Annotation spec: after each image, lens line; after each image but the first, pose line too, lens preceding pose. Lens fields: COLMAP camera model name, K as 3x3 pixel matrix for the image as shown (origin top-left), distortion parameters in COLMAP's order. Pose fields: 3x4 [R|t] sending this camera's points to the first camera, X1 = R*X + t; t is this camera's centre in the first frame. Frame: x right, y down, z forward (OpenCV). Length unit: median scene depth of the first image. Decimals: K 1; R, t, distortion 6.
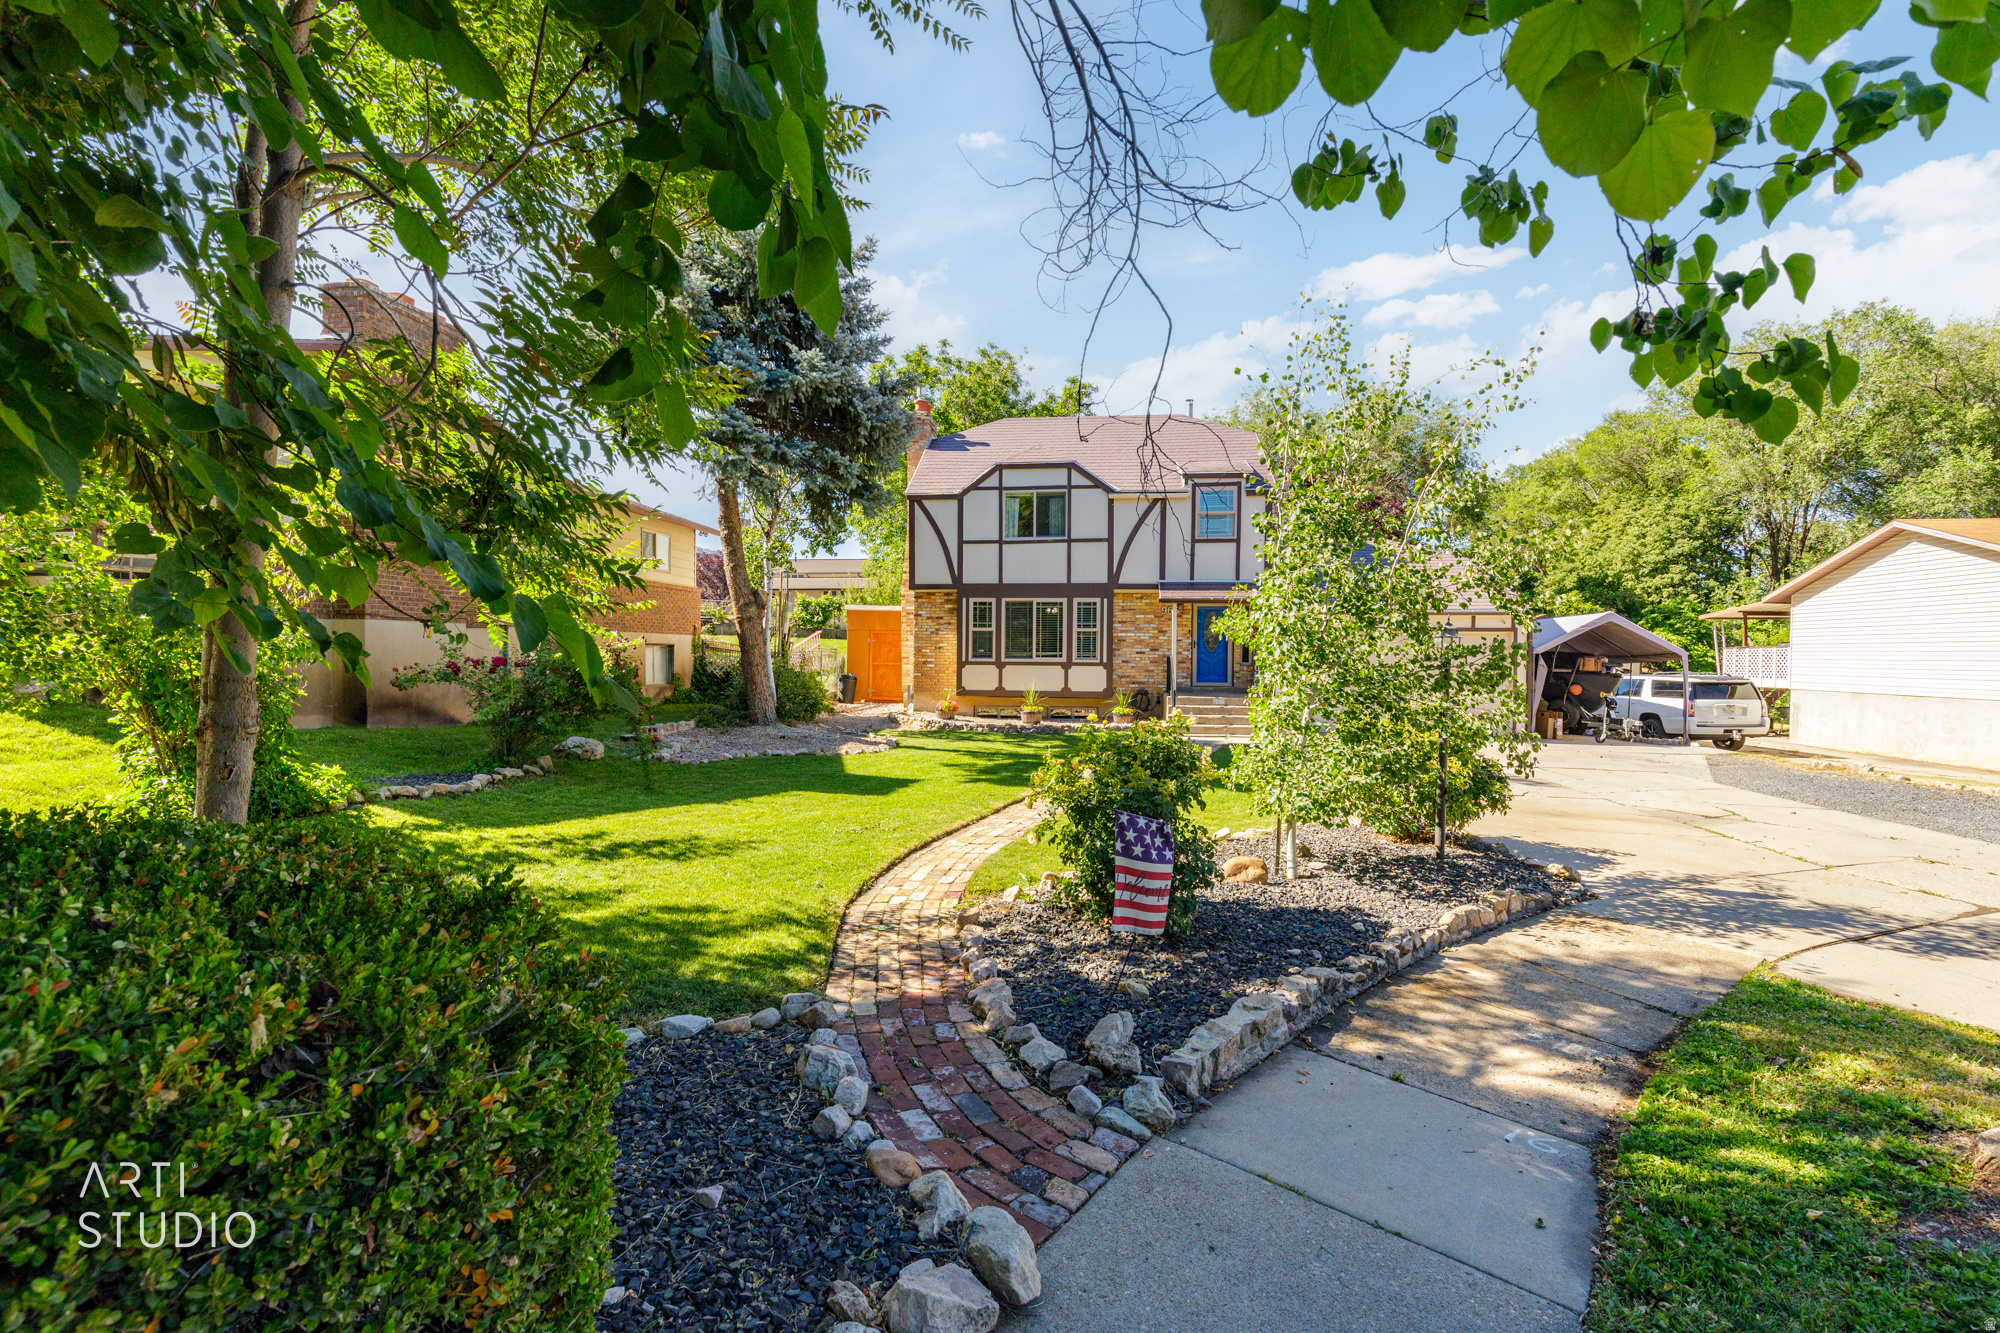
lens RADIAL K [[918.2, 0, 996.3], [0, 918.2, 656.6], [0, 0, 1]] dist [0.001743, -0.000435]
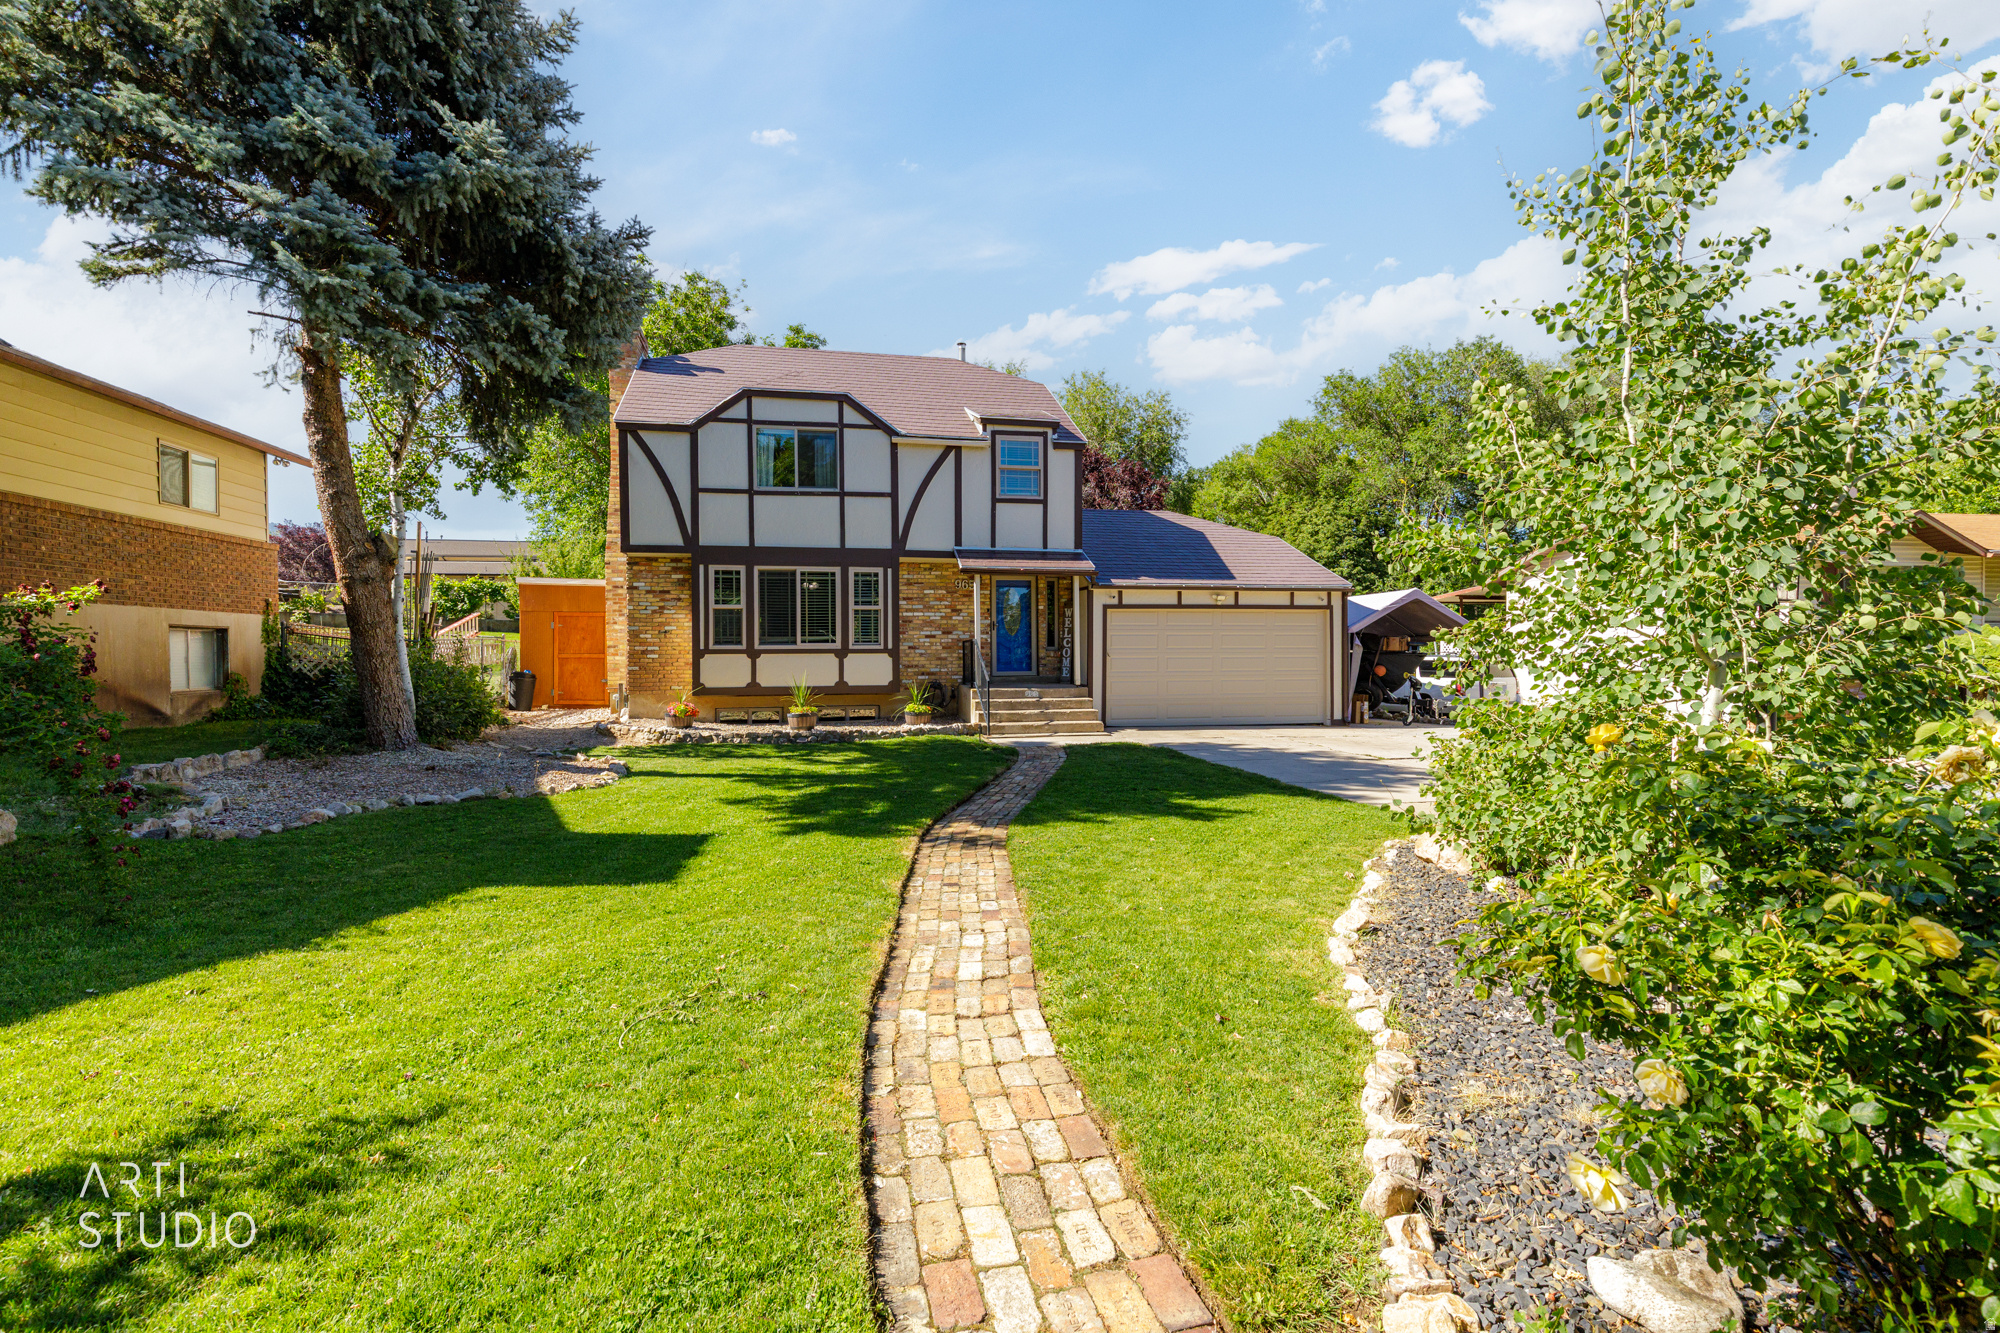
lens RADIAL K [[918.2, 0, 996.3], [0, 918.2, 656.6], [0, 0, 1]] dist [0.001743, -0.000435]
pose [[0.942413, -0.014534, 0.334135, -0.060631], [0.013041, 0.999892, 0.006713, 0.009147], [-0.334196, -0.001969, 0.942501, 0.218214]]
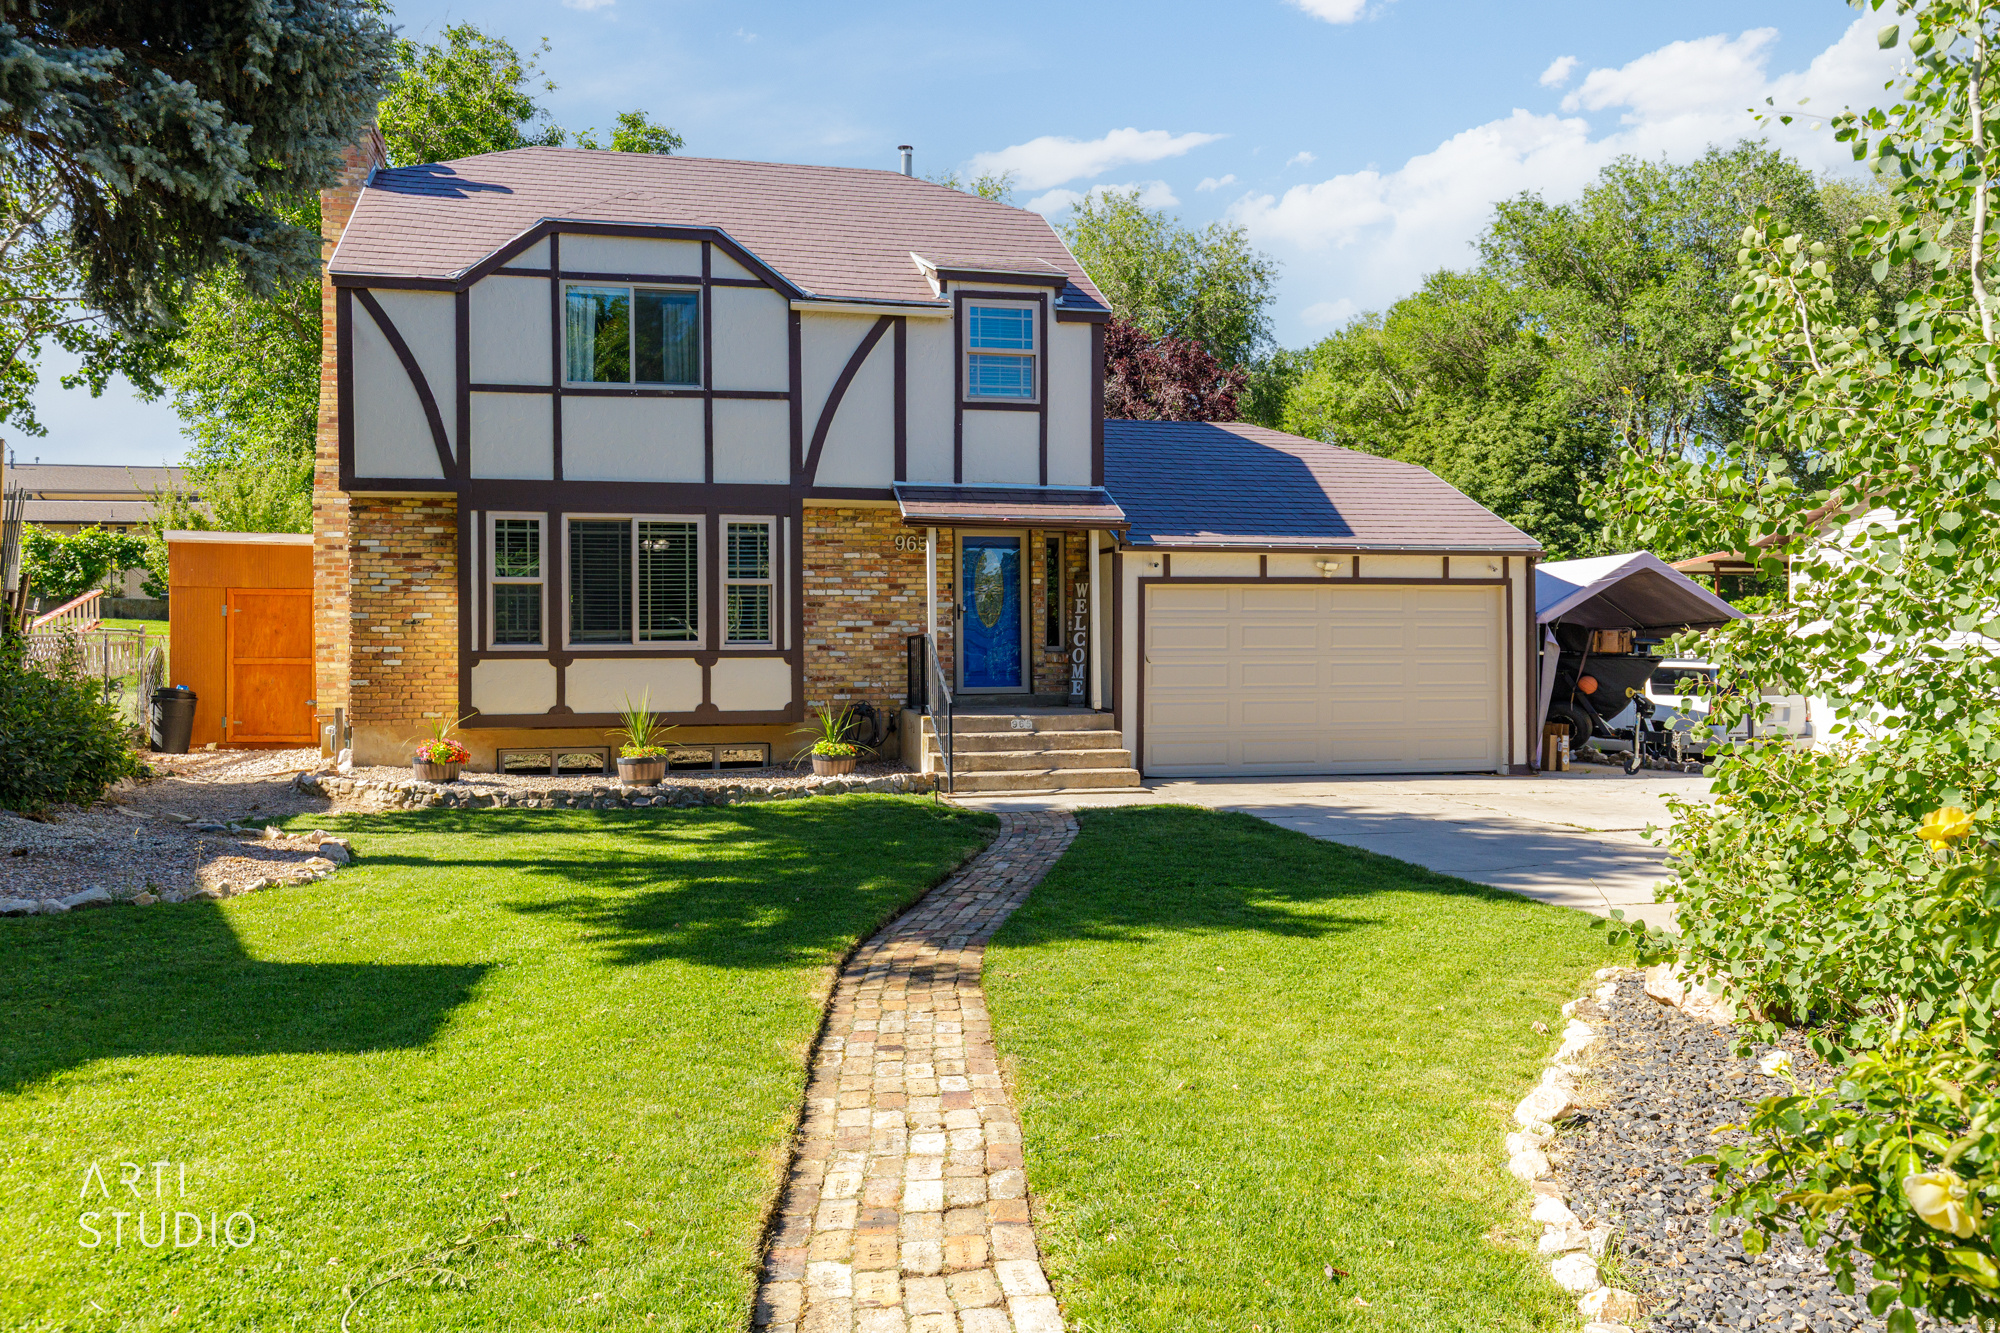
lens RADIAL K [[1513.3, 0, 1000.5], [0, 1513.3, 650.7], [0, 0, 1]] dist [-0.009438, 0.005198]
pose [[0.933588, -0.013215, 0.358106, -0.061299], [0.013246, 0.999909, 0.002367, 0.006422], [-0.358105, 0.002534, 0.933678, 0.217859]]
